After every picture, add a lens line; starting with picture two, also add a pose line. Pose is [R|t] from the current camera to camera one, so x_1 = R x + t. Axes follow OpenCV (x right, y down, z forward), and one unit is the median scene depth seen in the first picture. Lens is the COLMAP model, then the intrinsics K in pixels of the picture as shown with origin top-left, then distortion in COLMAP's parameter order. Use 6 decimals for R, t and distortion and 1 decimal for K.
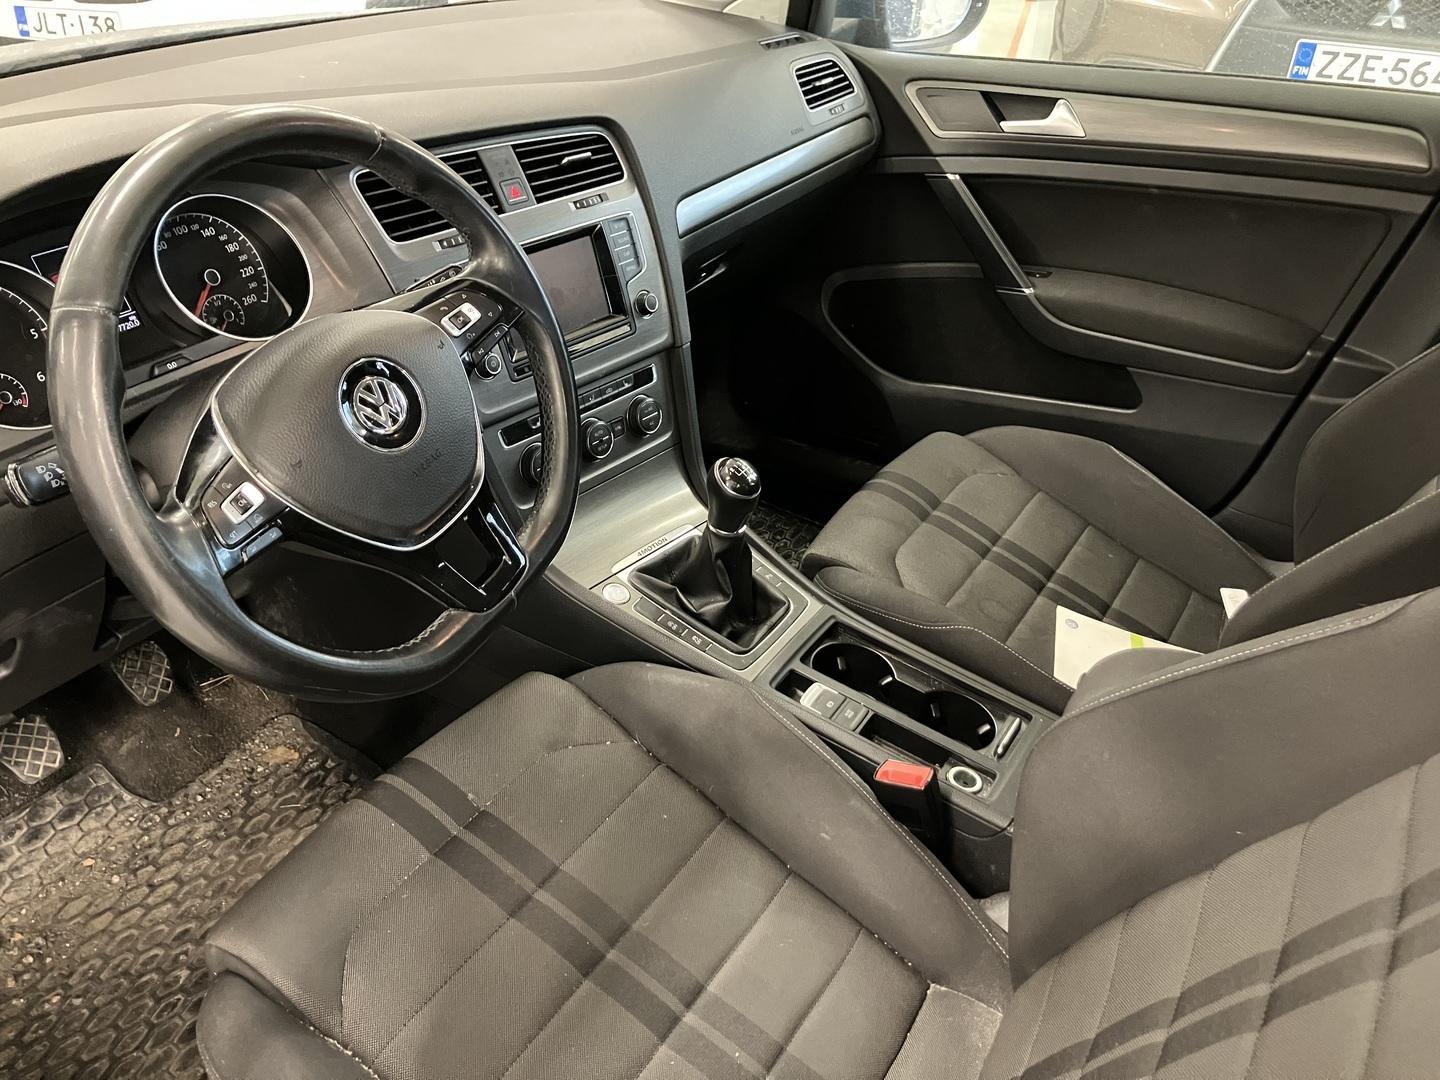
lens RADIAL K [[1140.8, 0, 720.0], [0, 1140.8, 540.0], [0, 0, 1]] dist [-0.001707, 0.001287]
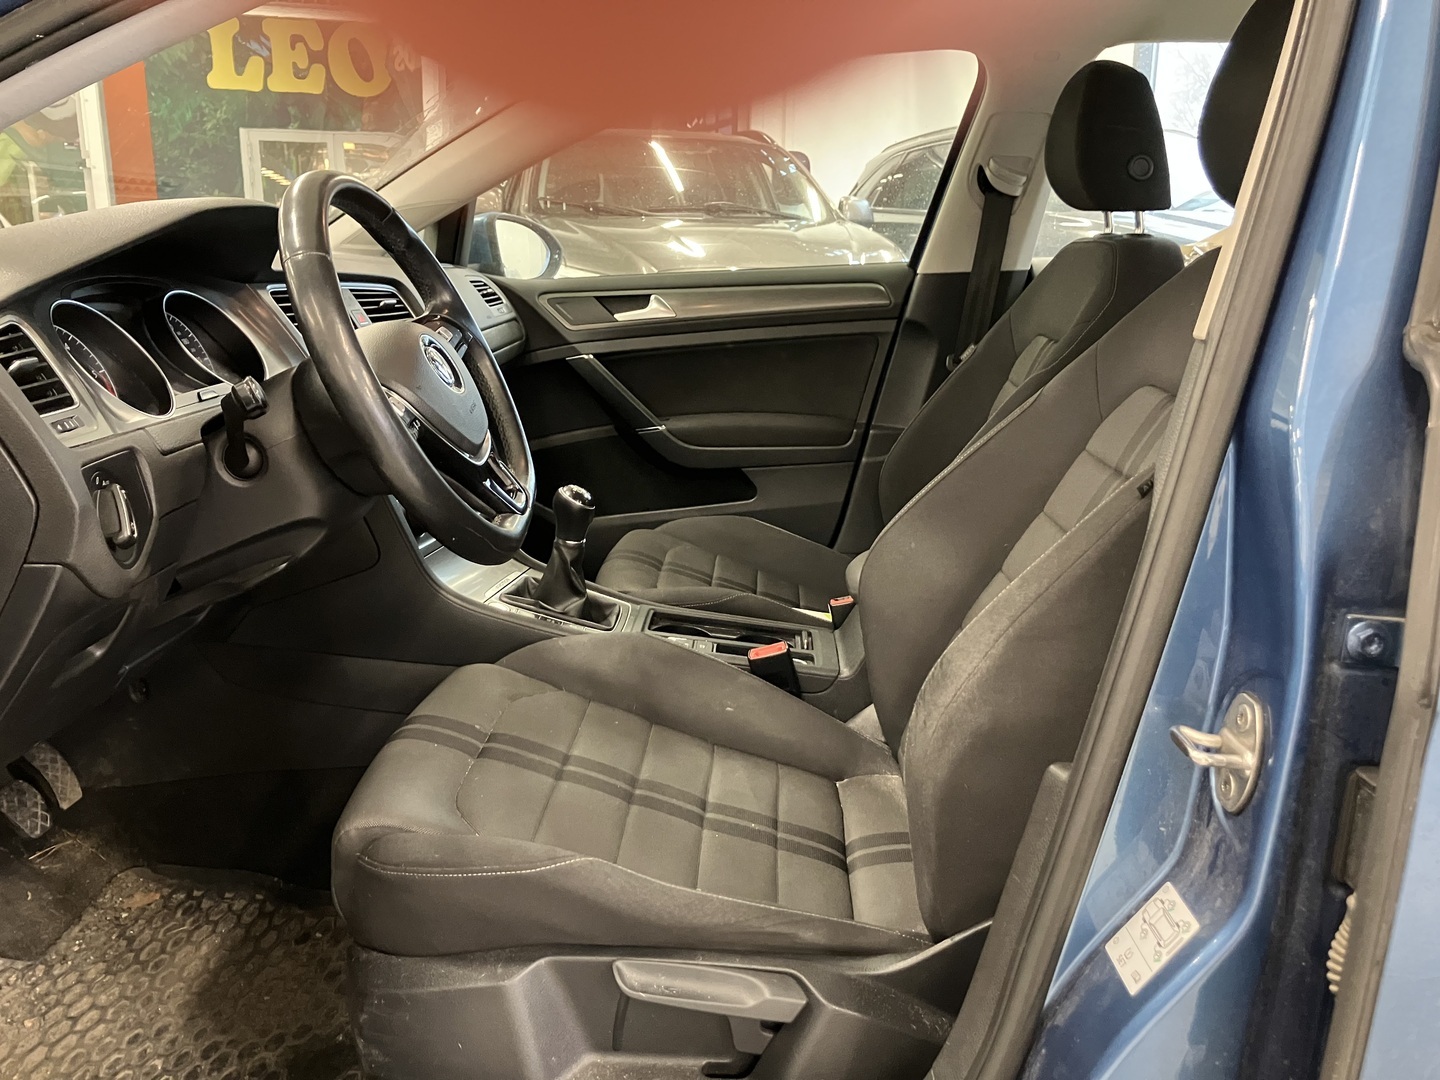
lens RADIAL K [[1108.4, 0, 720.0], [0, 1108.4, 540.0], [0, 0, 1]] dist [0.001909, -0.001788]
pose [[0.871072, -0.150088, 0.467662, -0.353236], [0.281634, 0.932712, -0.225236, 0.257775], [-0.402389, 0.327906, 0.854728, -0.128753]]
